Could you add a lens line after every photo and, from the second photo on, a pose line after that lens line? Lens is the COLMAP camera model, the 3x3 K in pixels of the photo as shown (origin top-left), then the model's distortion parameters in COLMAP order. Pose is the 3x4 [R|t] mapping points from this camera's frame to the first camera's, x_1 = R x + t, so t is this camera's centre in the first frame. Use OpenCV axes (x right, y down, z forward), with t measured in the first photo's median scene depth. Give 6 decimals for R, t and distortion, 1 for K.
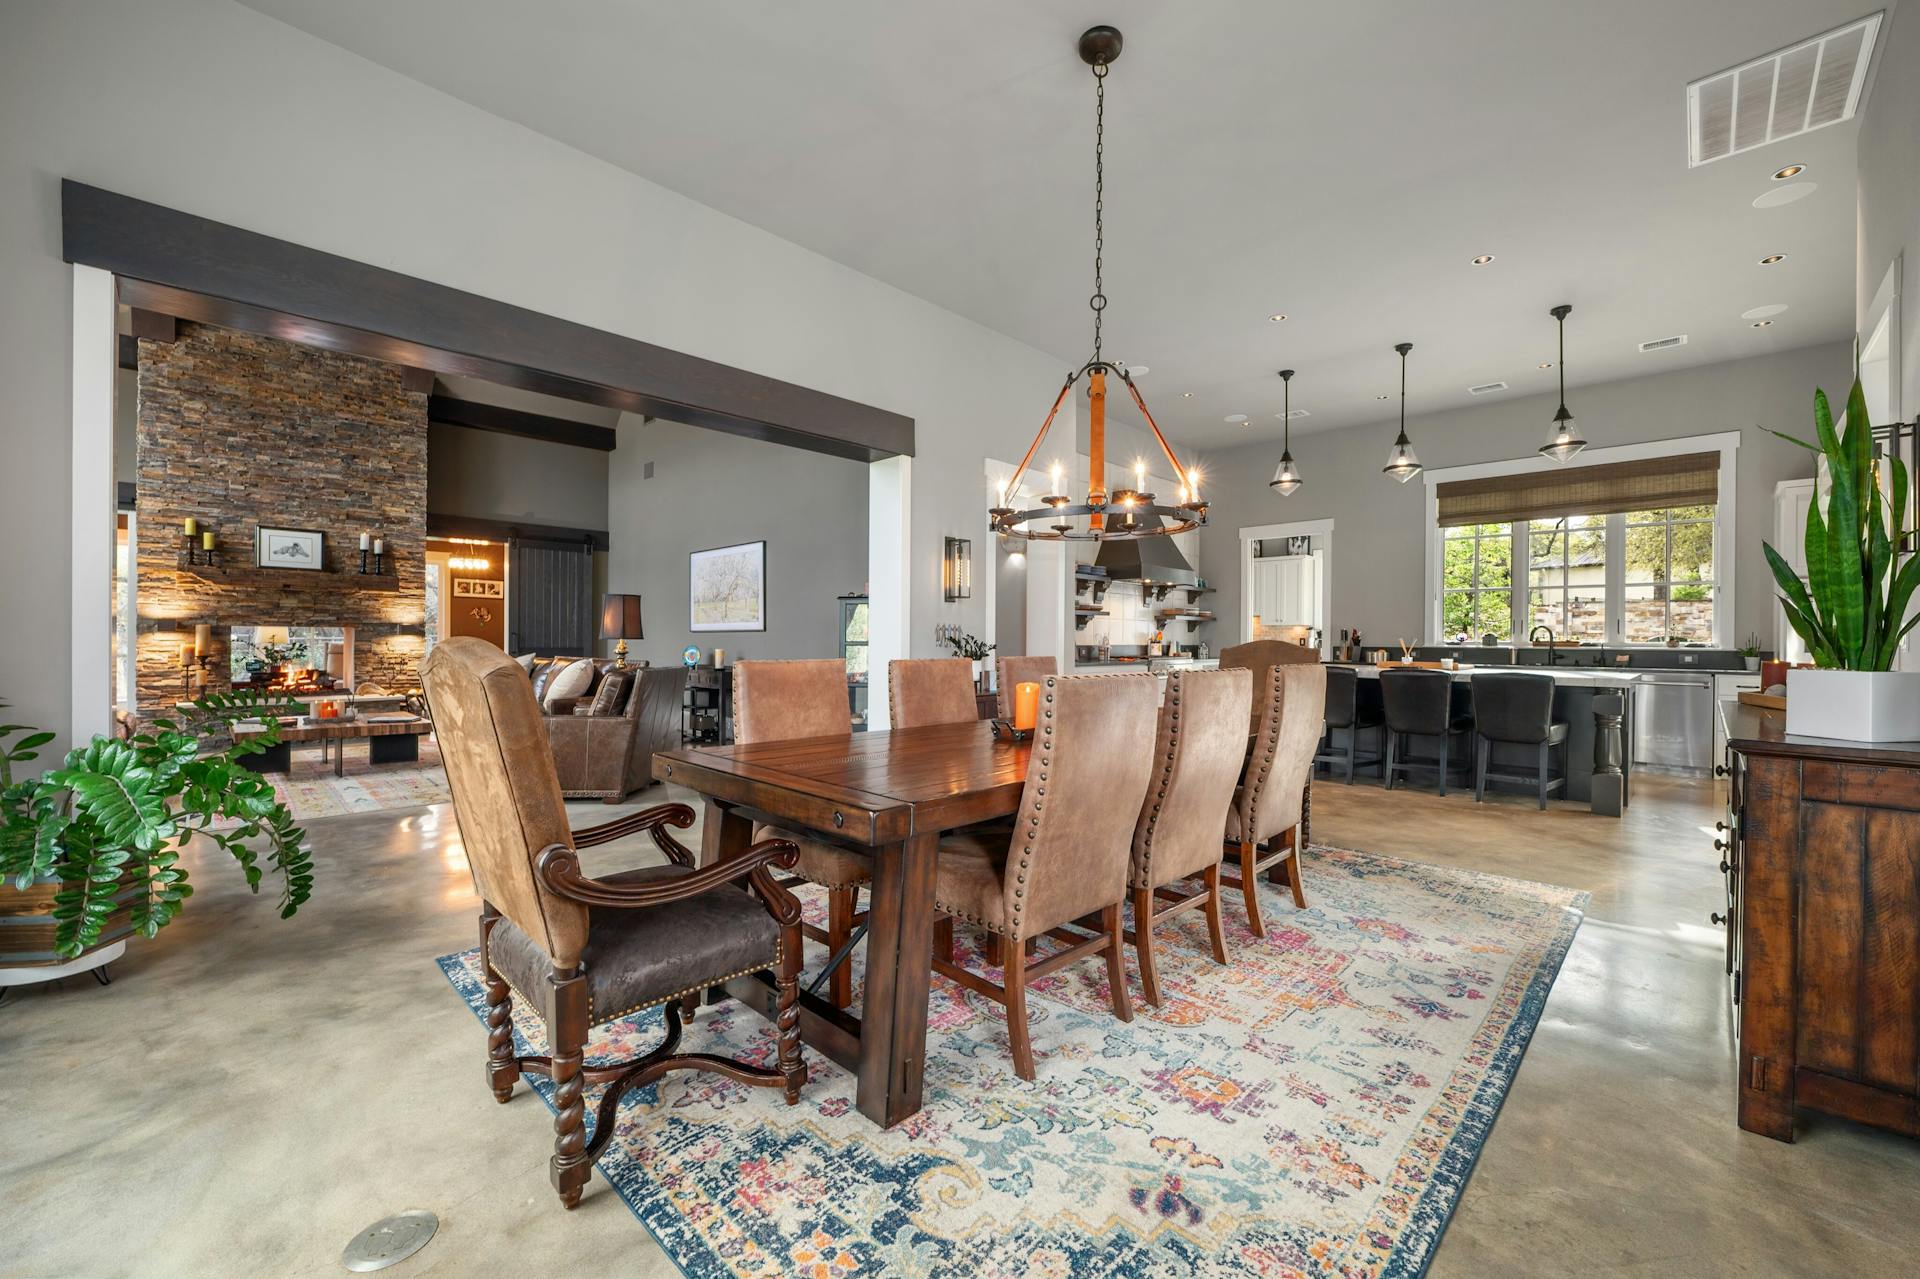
lens RADIAL K [[765.1, 0, 961.3], [0, 765.1, 641.0], [0, 0, 1]] dist [-0.002920, -0.000075]
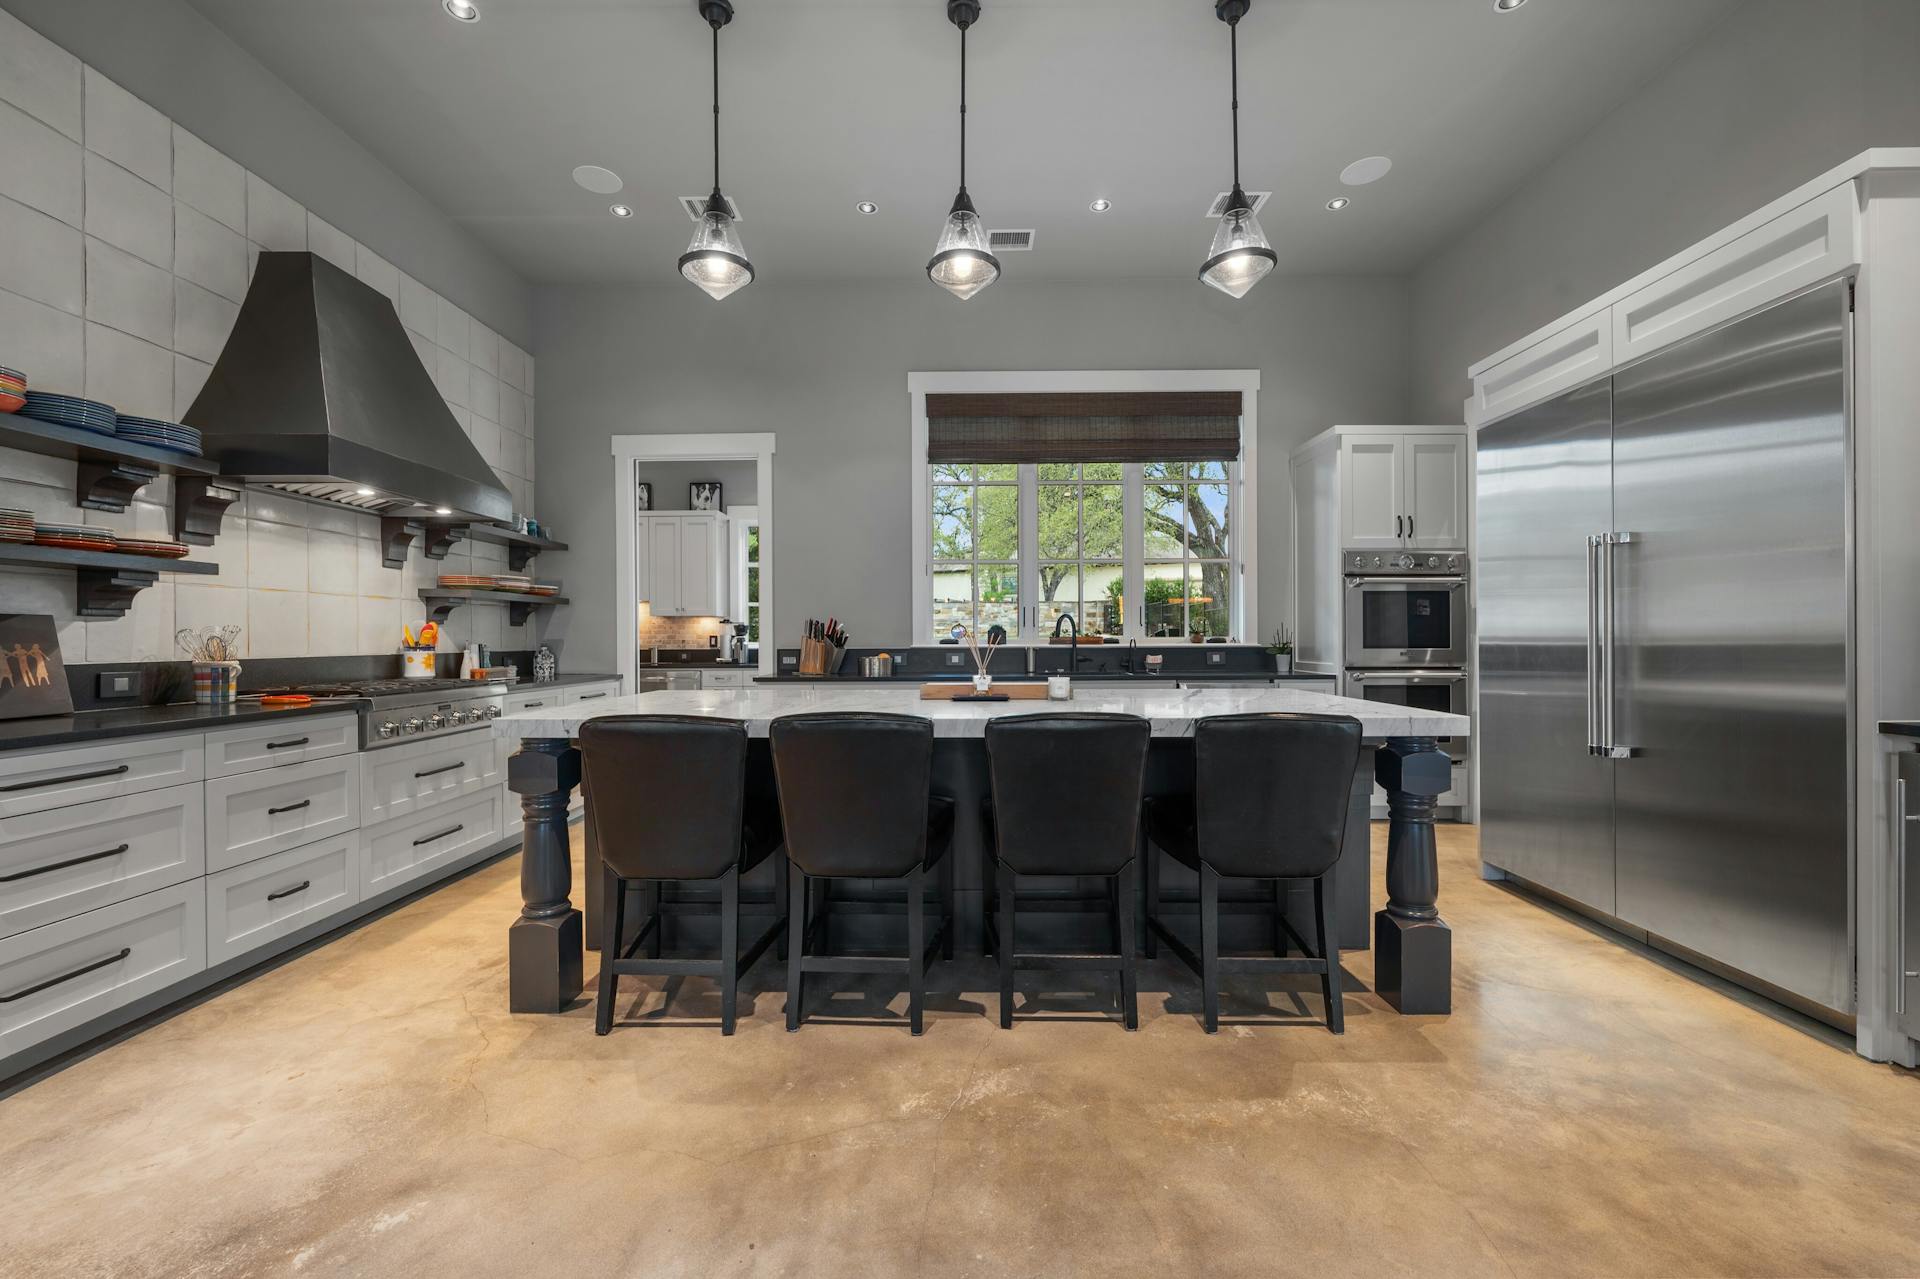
lens RADIAL K [[765.1, 0, 955.0], [0, 765.1, 641.3], [0, 0, 1]] dist [-0.002920, -0.000075]
pose [[0.722278, -0.013959, 0.691462, 0.249205], [0.013791, 0.999888, 0.005781, -0.001525], [-0.691465, 0.005361, 0.722390, 0.675868]]
